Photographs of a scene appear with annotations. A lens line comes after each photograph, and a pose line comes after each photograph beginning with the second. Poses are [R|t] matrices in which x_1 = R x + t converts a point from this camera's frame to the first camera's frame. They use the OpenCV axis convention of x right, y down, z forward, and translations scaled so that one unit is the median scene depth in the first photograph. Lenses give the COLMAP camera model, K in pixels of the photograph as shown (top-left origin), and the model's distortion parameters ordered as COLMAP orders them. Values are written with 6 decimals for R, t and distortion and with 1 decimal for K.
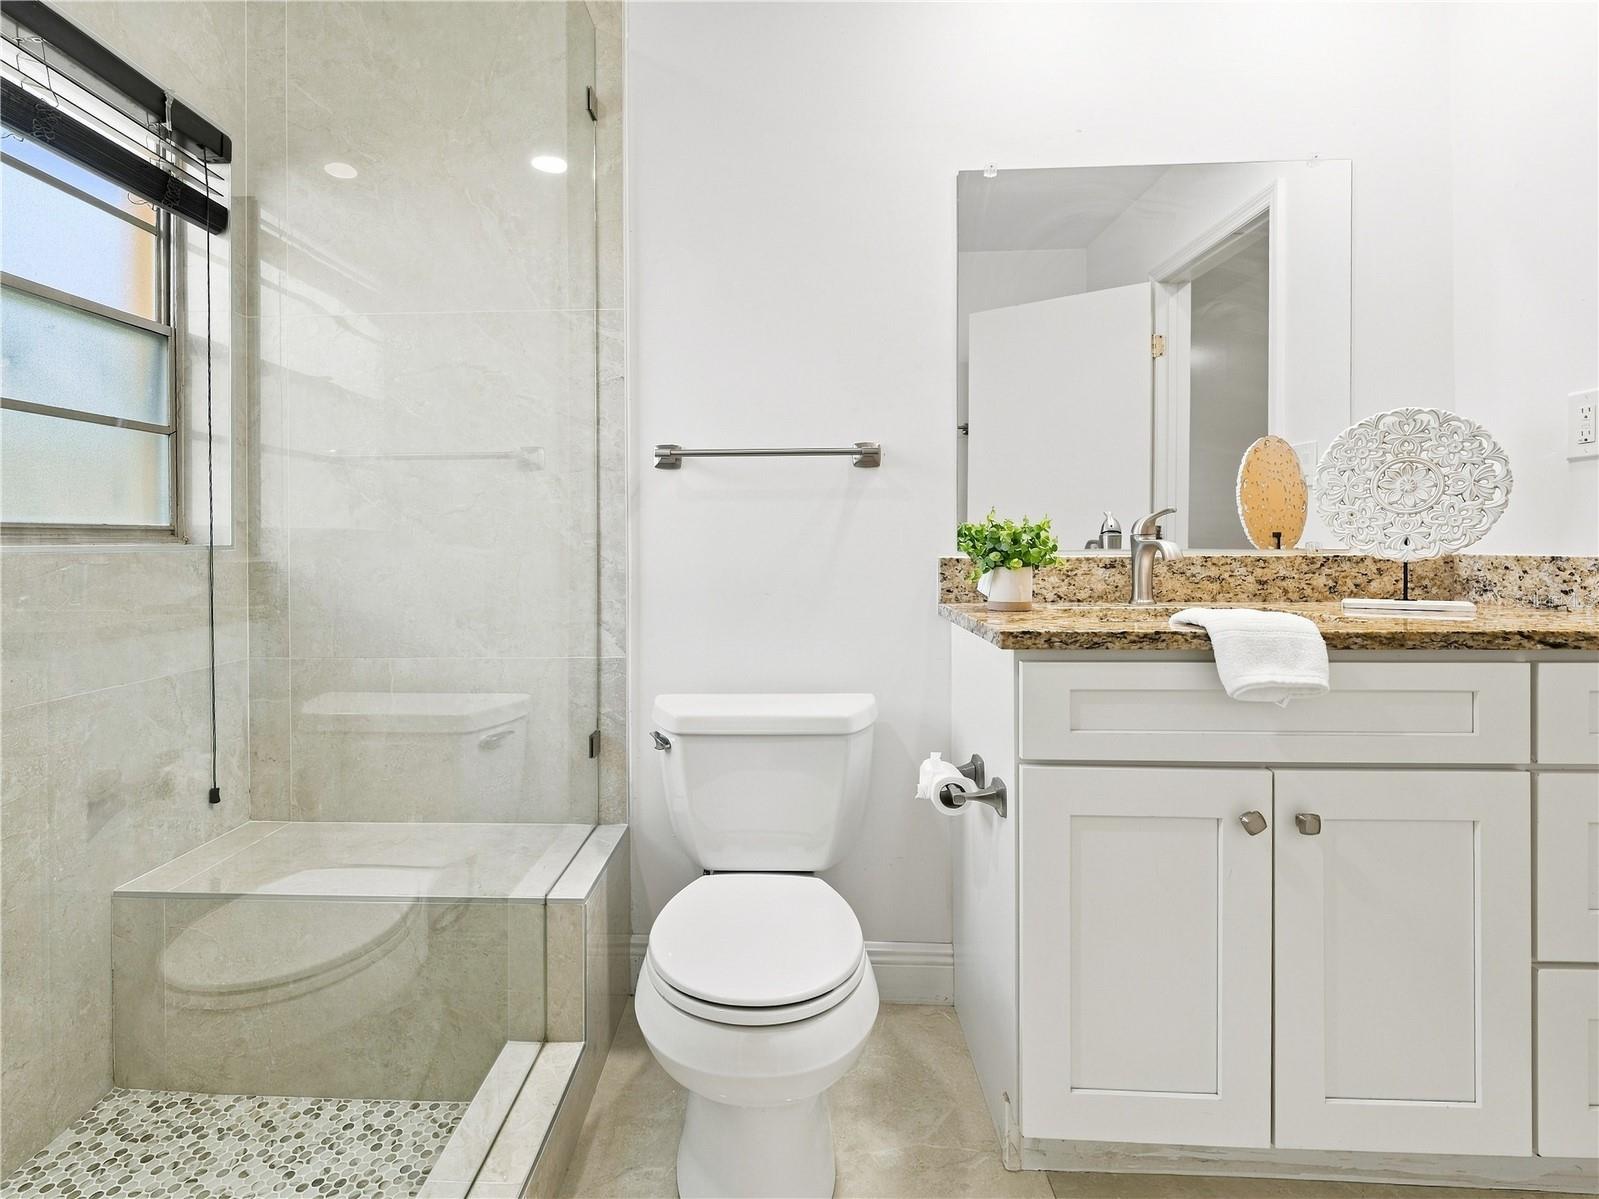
lens RADIAL K [[770.6, 0, 754.4], [0, 770.6, 534.7], [0, 0, 1]] dist [0.000234, -0.000686]
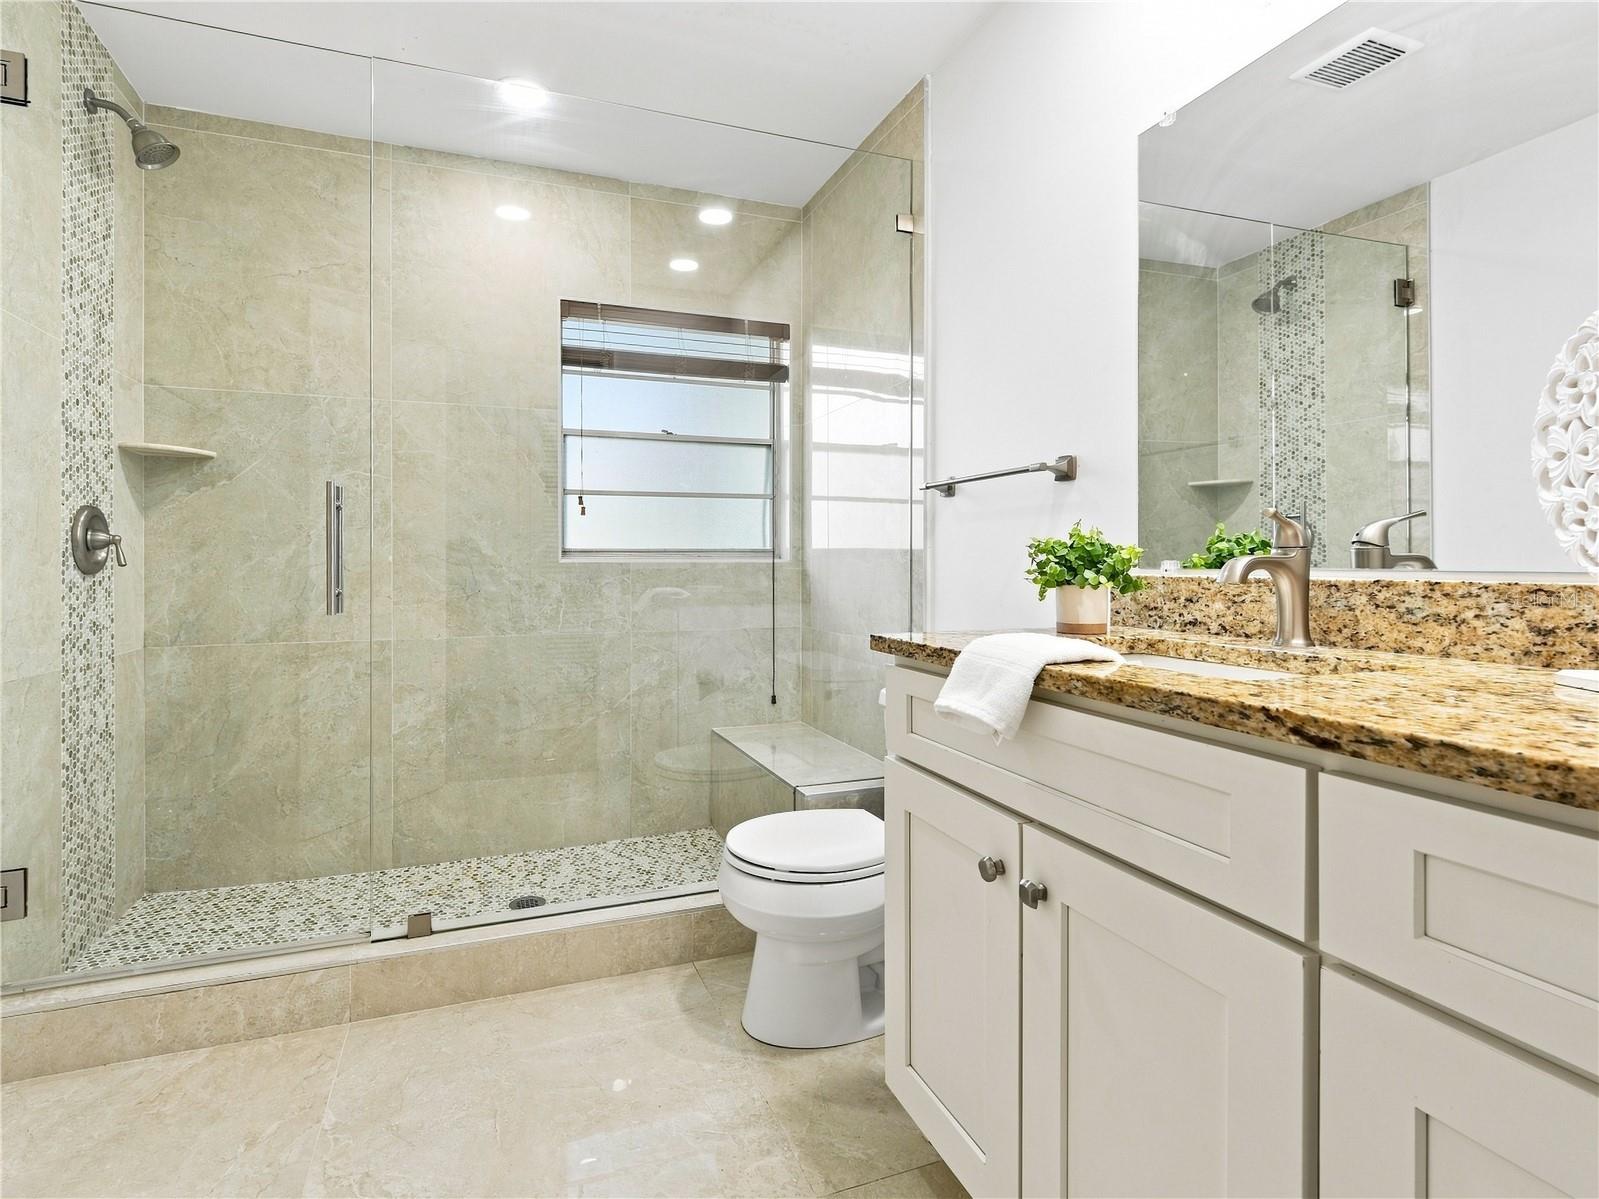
lens RADIAL K [[770.6, 0, 754.4], [0, 770.6, 534.7], [0, 0, 1]] dist [0.000234, -0.000686]
pose [[0.390056, -0.026478, -0.920410, 0.950220], [0.010344, 0.999649, -0.024374, 0.000169], [0.920733, -0.000013, 0.390193, 0.267931]]
